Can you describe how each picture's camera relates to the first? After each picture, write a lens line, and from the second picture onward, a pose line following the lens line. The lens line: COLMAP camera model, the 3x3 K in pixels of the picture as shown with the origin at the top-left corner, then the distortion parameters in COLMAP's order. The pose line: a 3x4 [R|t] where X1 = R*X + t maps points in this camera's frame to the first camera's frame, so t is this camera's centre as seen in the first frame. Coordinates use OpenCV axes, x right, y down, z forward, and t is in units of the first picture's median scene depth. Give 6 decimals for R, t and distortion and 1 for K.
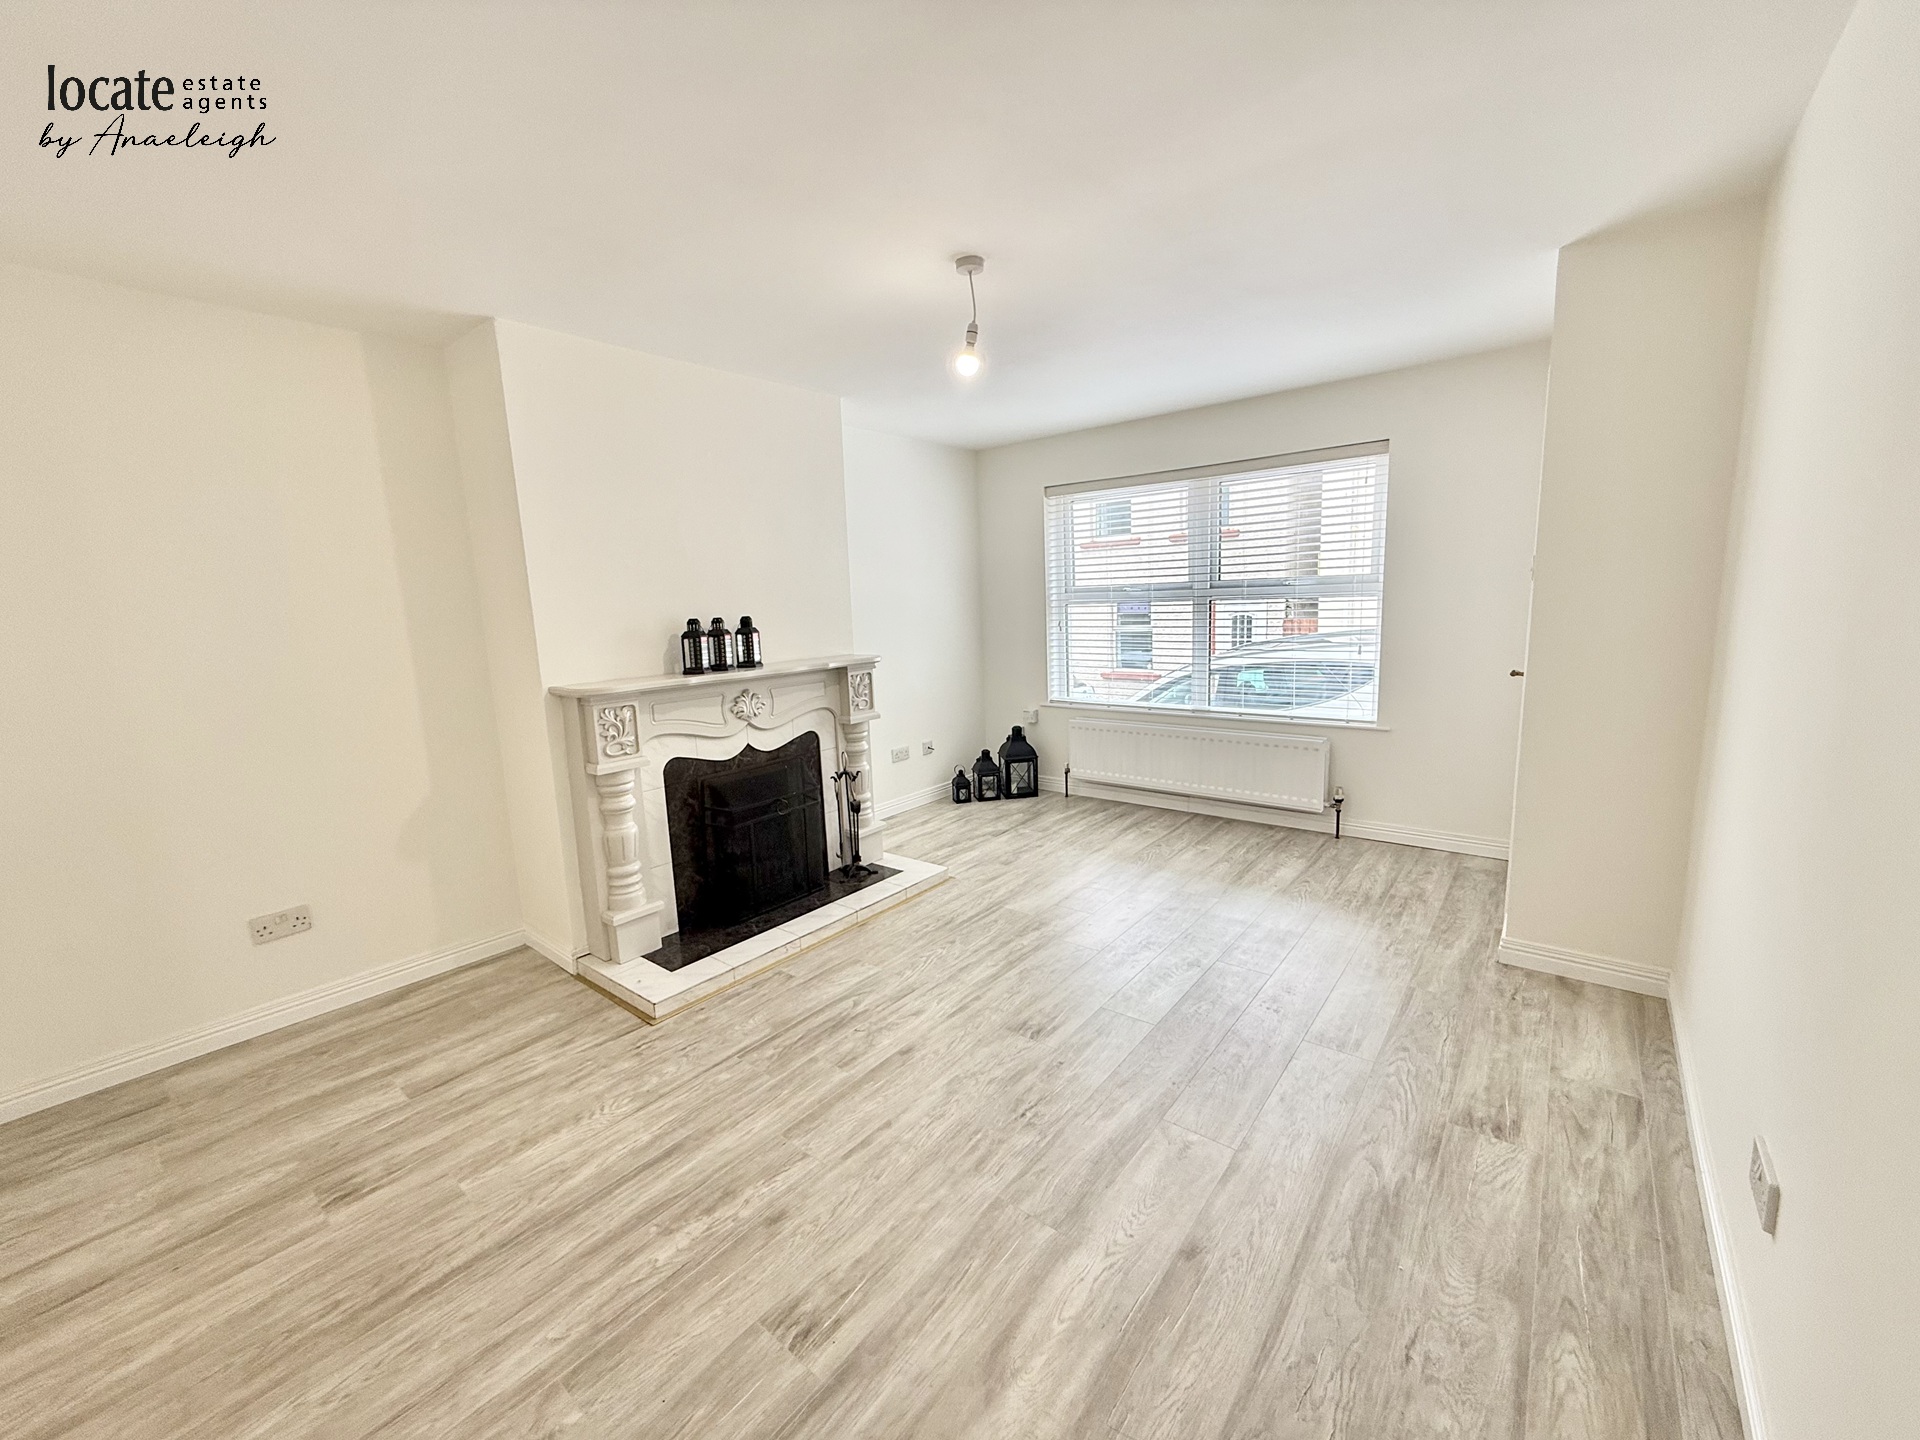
lens RADIAL K [[763.1, 0, 951.1], [0, 763.1, 724.3], [0, 0, 1]] dist [0.000544, -0.000111]
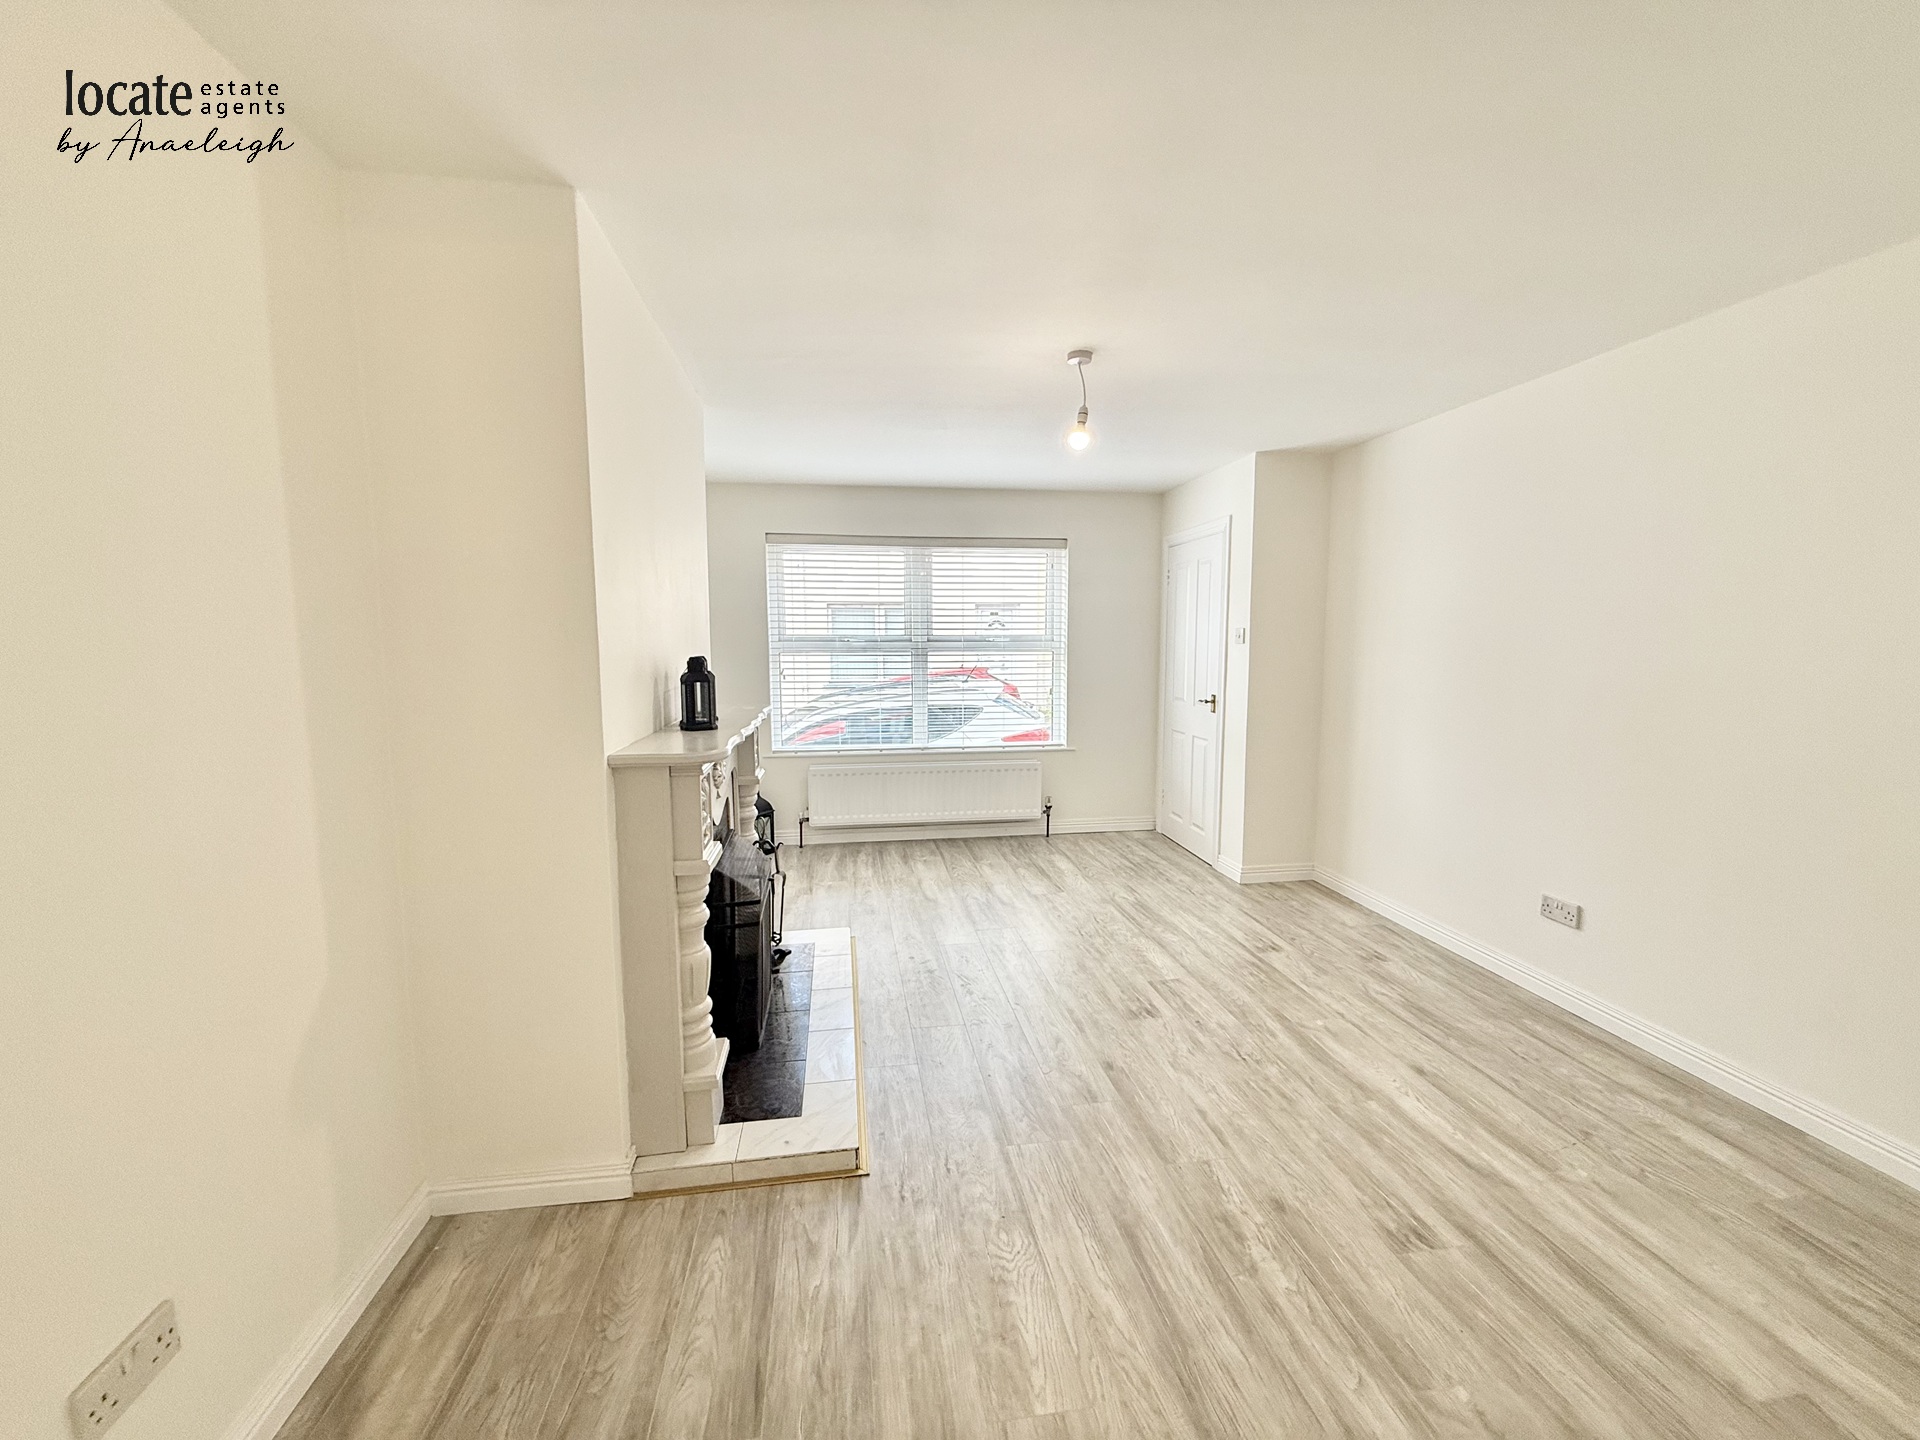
lens RADIAL K [[763.1, 0, 955.9], [0, 763.1, 720.6], [0, 0, 1]] dist [0.000544, -0.000111]
pose [[0.670980, -0.041934, 0.740289, -0.876146], [0.099299, 0.994488, -0.033669, -0.029284], [-0.734796, 0.096101, 0.671446, 0.365193]]
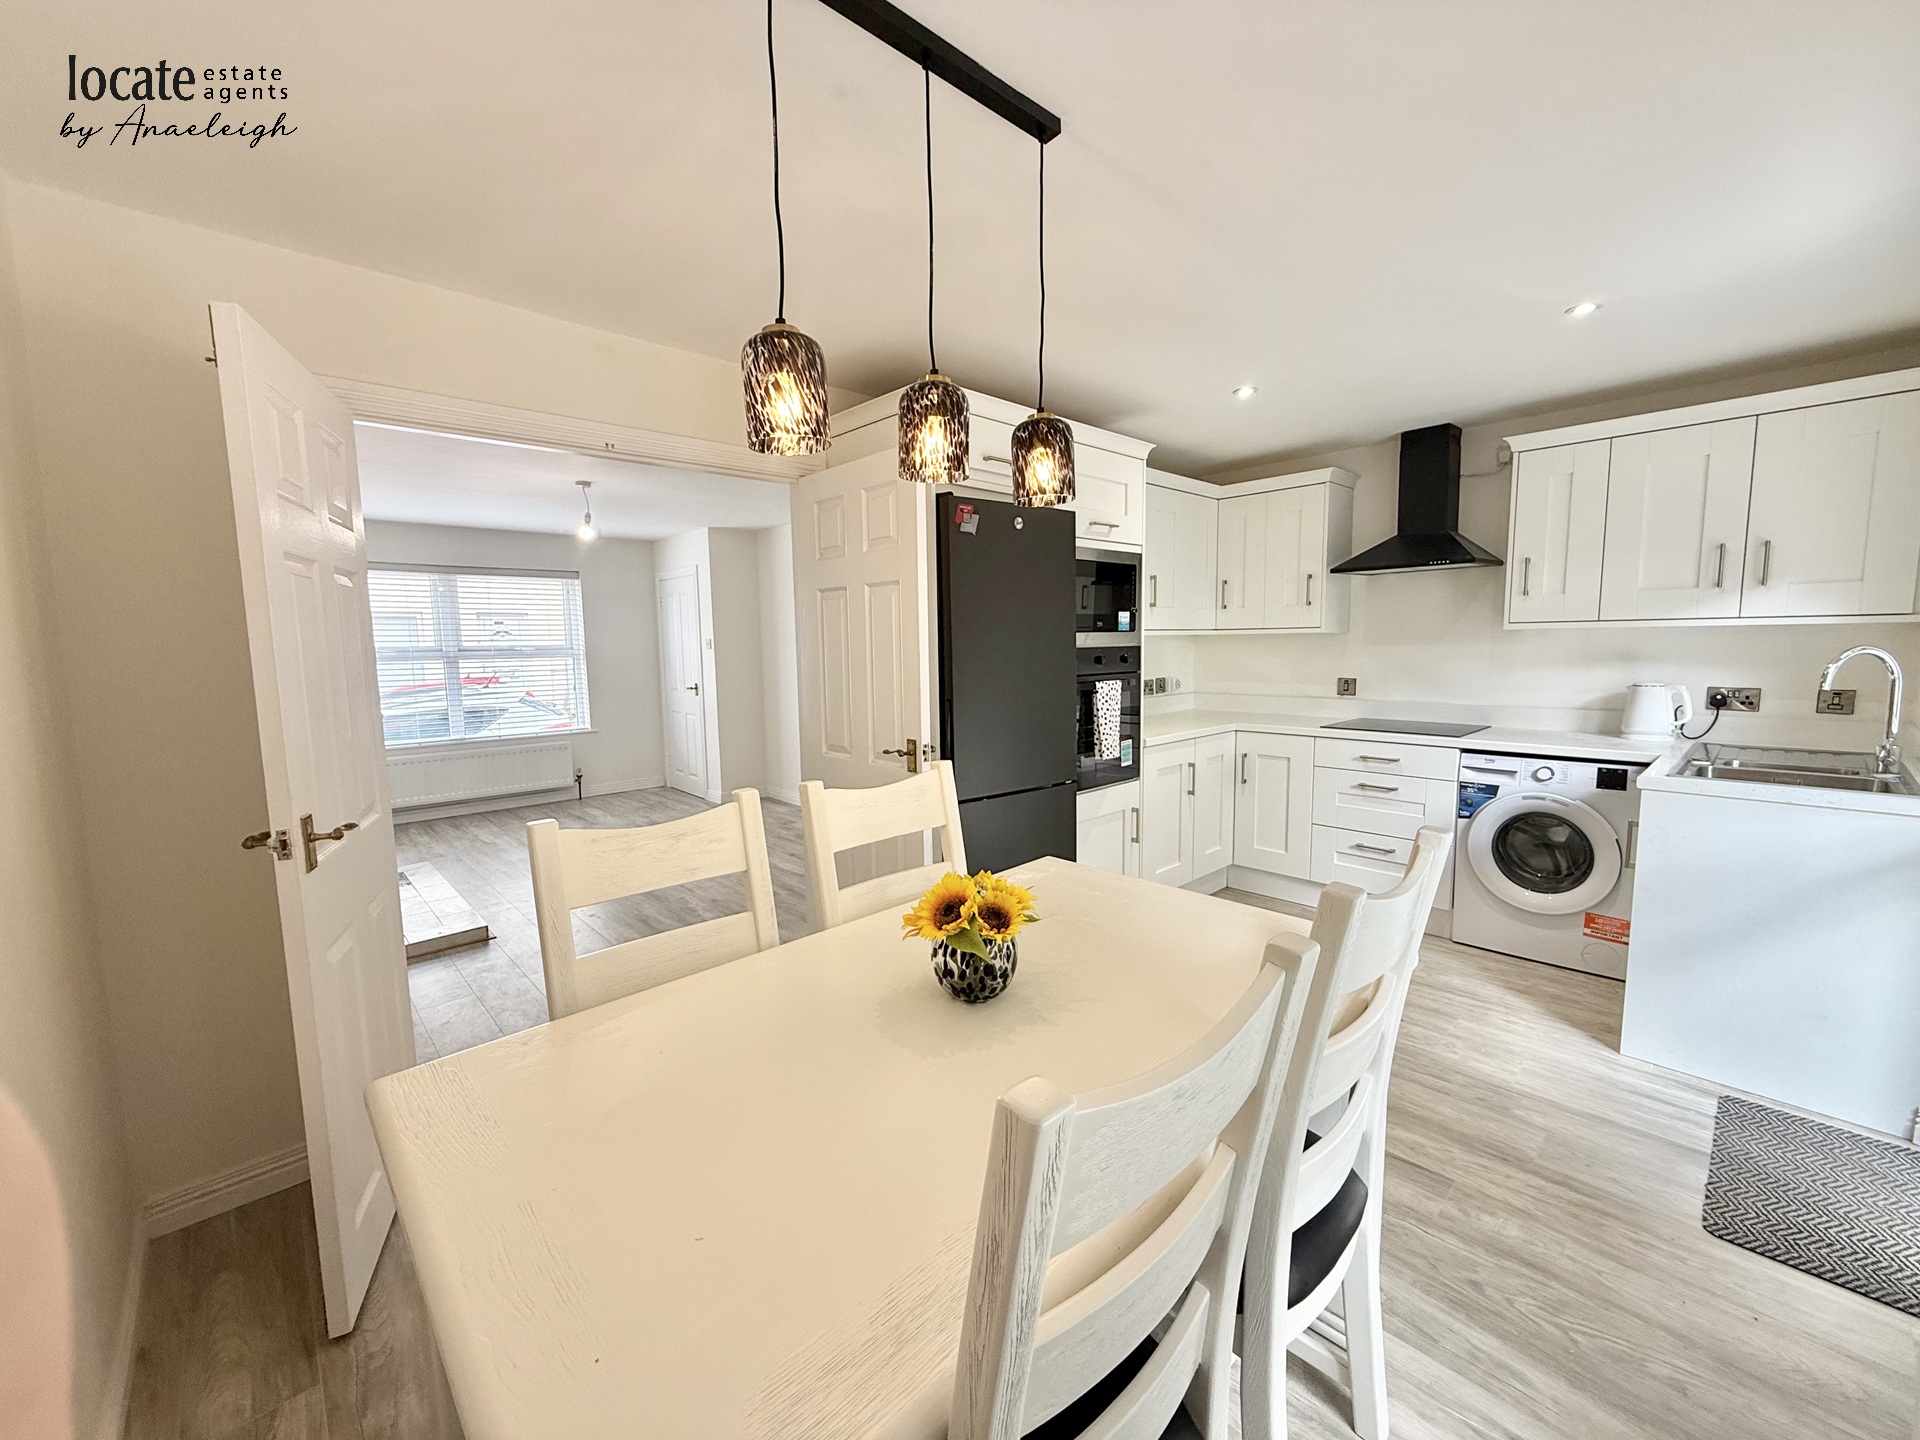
lens RADIAL K [[763.1, 0, 953.0], [0, 763.1, 723.1], [0, 0, 1]] dist [0.000544, -0.000111]
pose [[0.138313, -0.068146, 0.988041, -1.649774], [0.172930, 0.983966, 0.043657, 0.082994], [-0.975174, 0.164824, 0.147880, -0.121298]]
